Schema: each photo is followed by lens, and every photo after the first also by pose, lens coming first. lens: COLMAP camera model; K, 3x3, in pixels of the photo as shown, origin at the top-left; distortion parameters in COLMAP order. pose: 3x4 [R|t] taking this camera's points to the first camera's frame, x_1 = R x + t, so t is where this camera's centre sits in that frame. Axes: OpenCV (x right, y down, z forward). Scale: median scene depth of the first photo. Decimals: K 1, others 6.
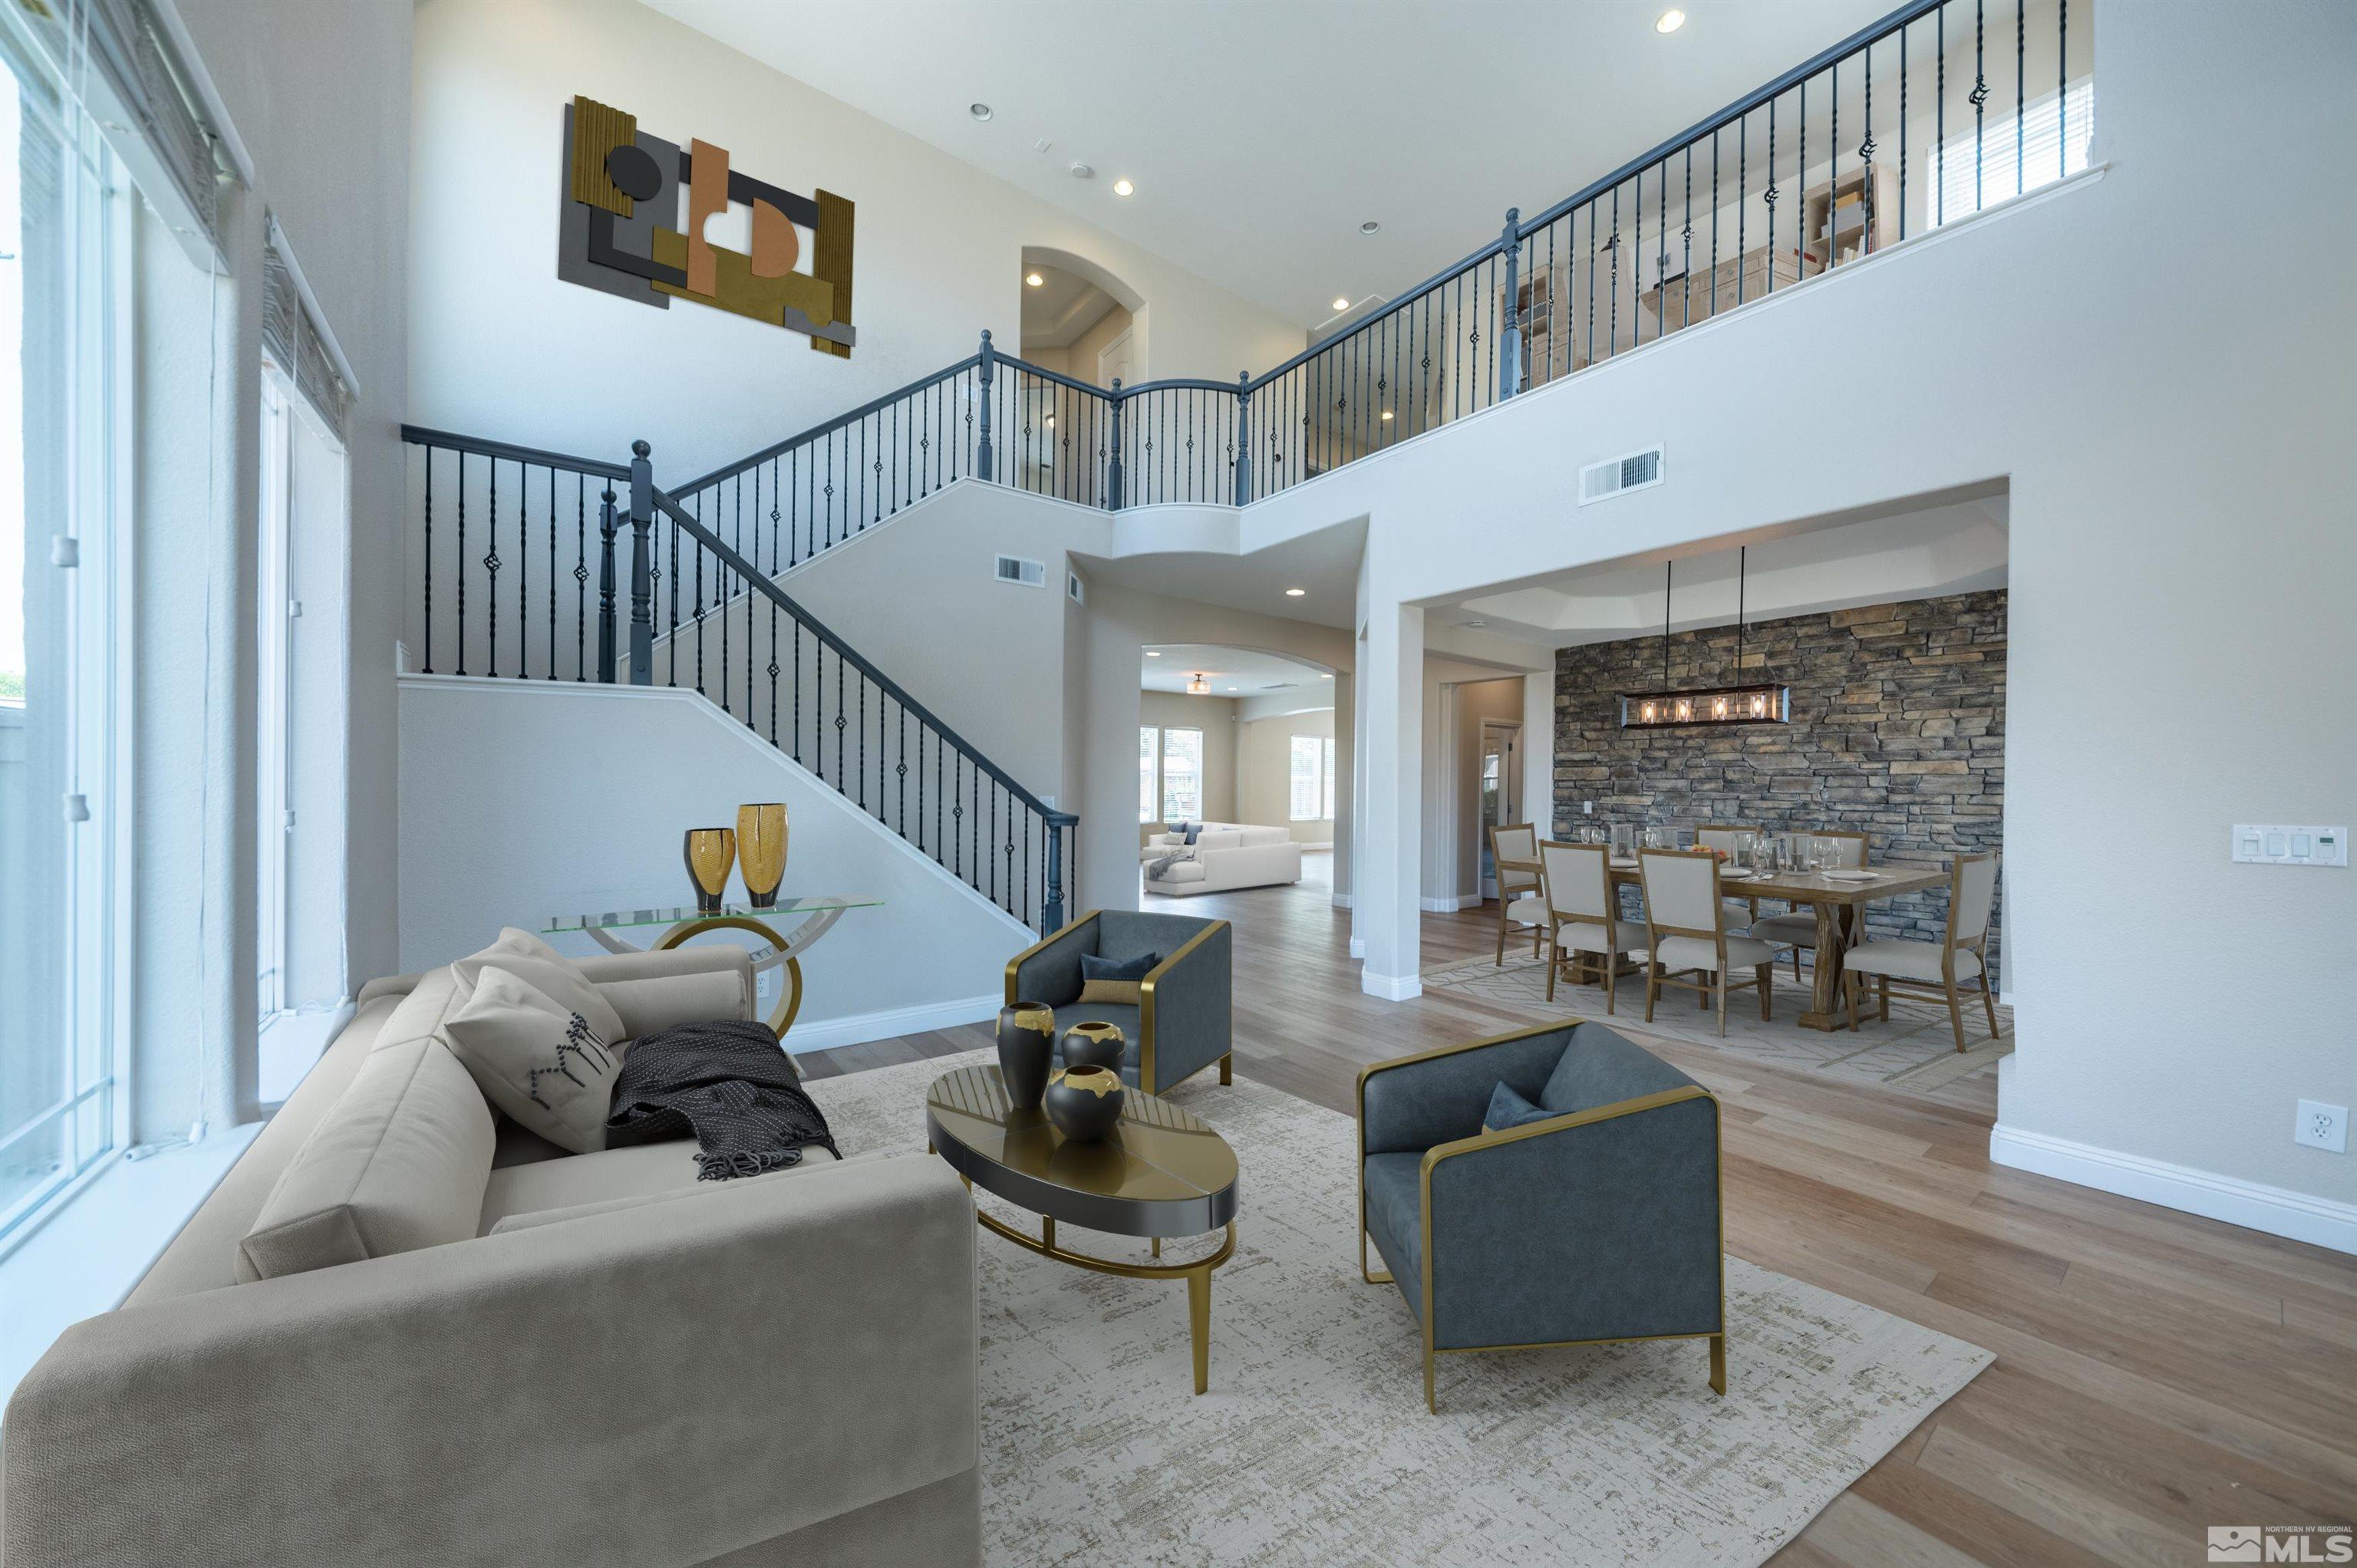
lens RADIAL K [[818.3, 0, 1179.3], [0, 818.3, 794.2], [0, 0, 1]] dist [0.010405, -0.006374]
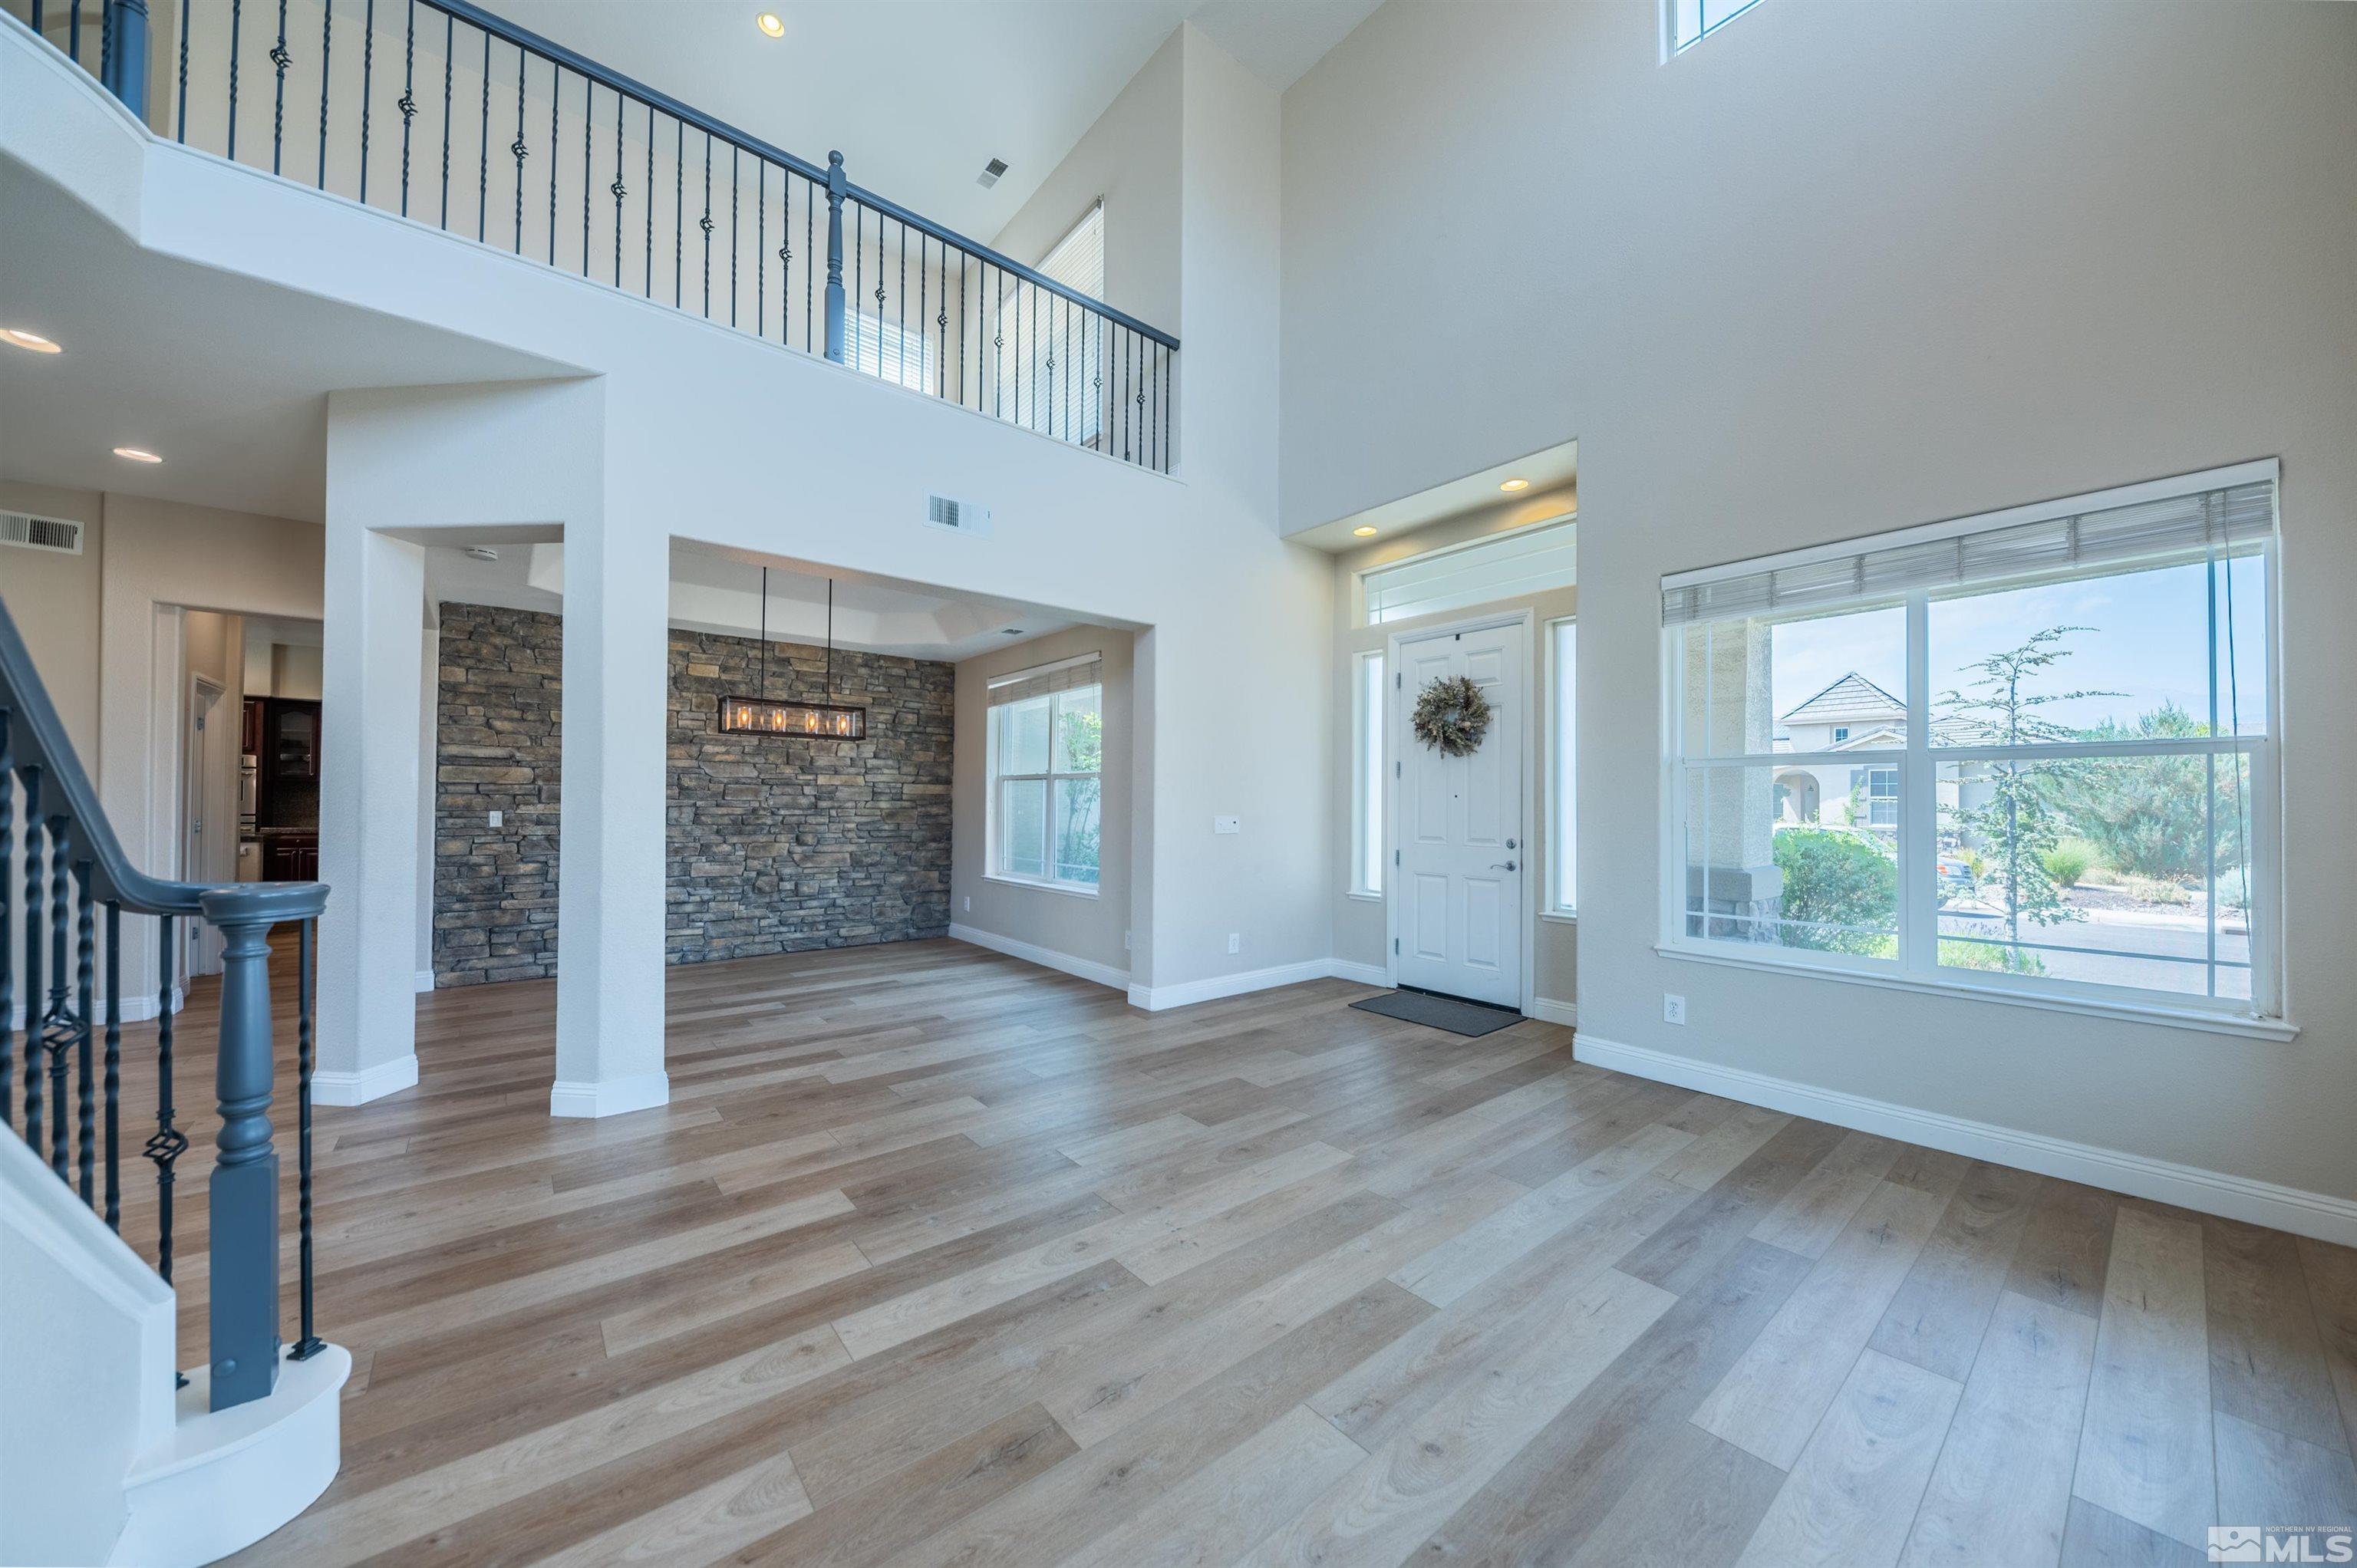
lens RADIAL K [[821.3, 0, 1178.4], [0, 821.3, 798.5], [0, 0, 1]] dist [0.010056, -0.005804]
pose [[-0.047584, -0.004860, 0.998855, -0.363227], [-0.001220, 0.999988, 0.004807, -0.009287], [-0.998867, -0.000990, -0.047589, 0.475704]]
